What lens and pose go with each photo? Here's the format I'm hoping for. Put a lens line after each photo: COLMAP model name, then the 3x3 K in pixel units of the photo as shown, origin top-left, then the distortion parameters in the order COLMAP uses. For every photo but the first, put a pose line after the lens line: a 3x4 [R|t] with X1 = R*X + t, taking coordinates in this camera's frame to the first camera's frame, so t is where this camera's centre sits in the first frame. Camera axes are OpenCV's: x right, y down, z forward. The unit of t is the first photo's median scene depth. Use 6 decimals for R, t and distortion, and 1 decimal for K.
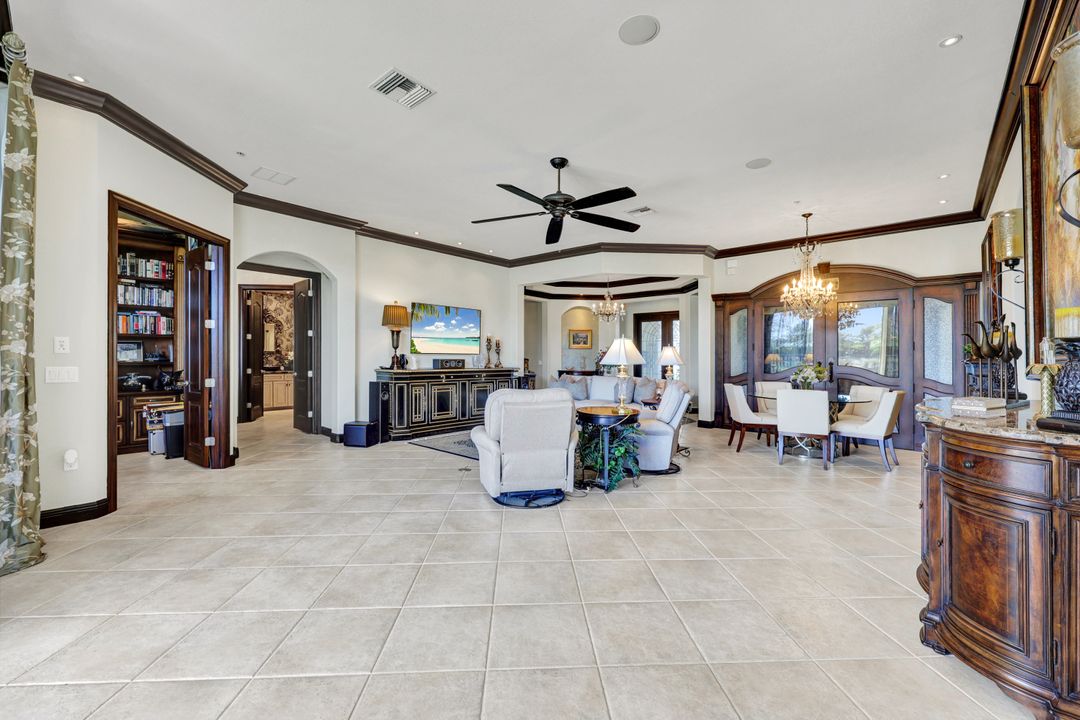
lens RADIAL K [[439.2, 0, 540.5], [0, 439.2, 354.7], [0, 0, 1]] dist [0.000075, 0.000232]
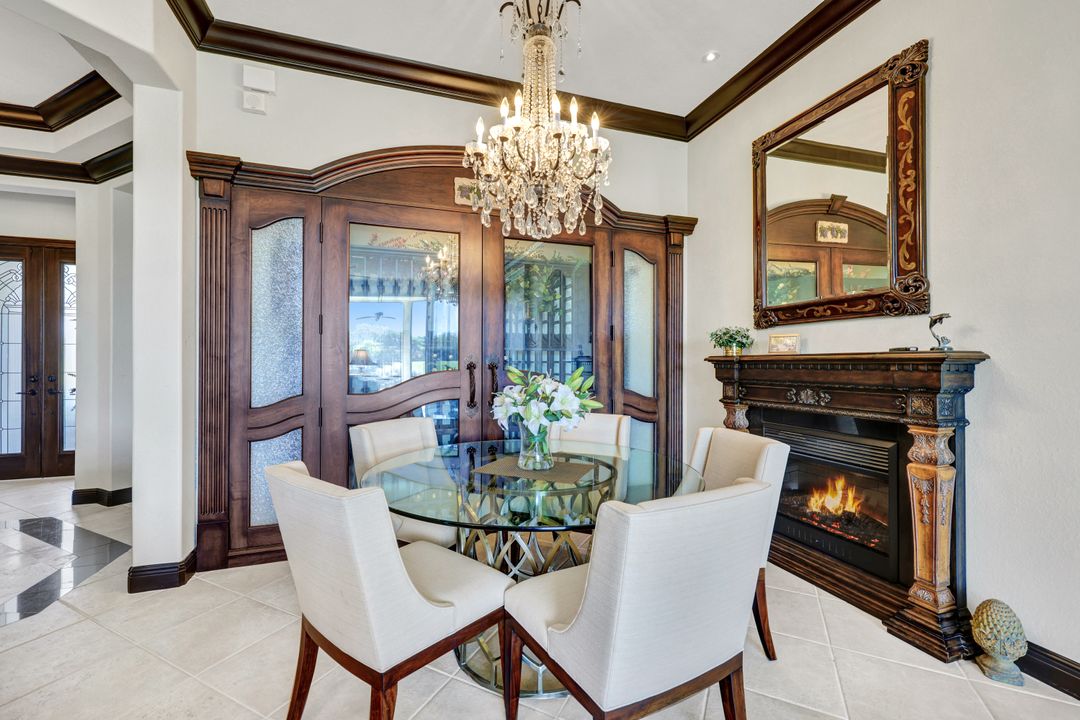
lens RADIAL K [[439.2, 0, 536.4], [0, 439.2, 355.5], [0, 0, 1]] dist [0.000075, 0.000232]
pose [[0.483756, 0.002825, 0.875198, 0.238570], [-0.000525, 0.999996, -0.002938, 0.009072], [-0.875203, 0.000962, 0.483756, 0.636232]]
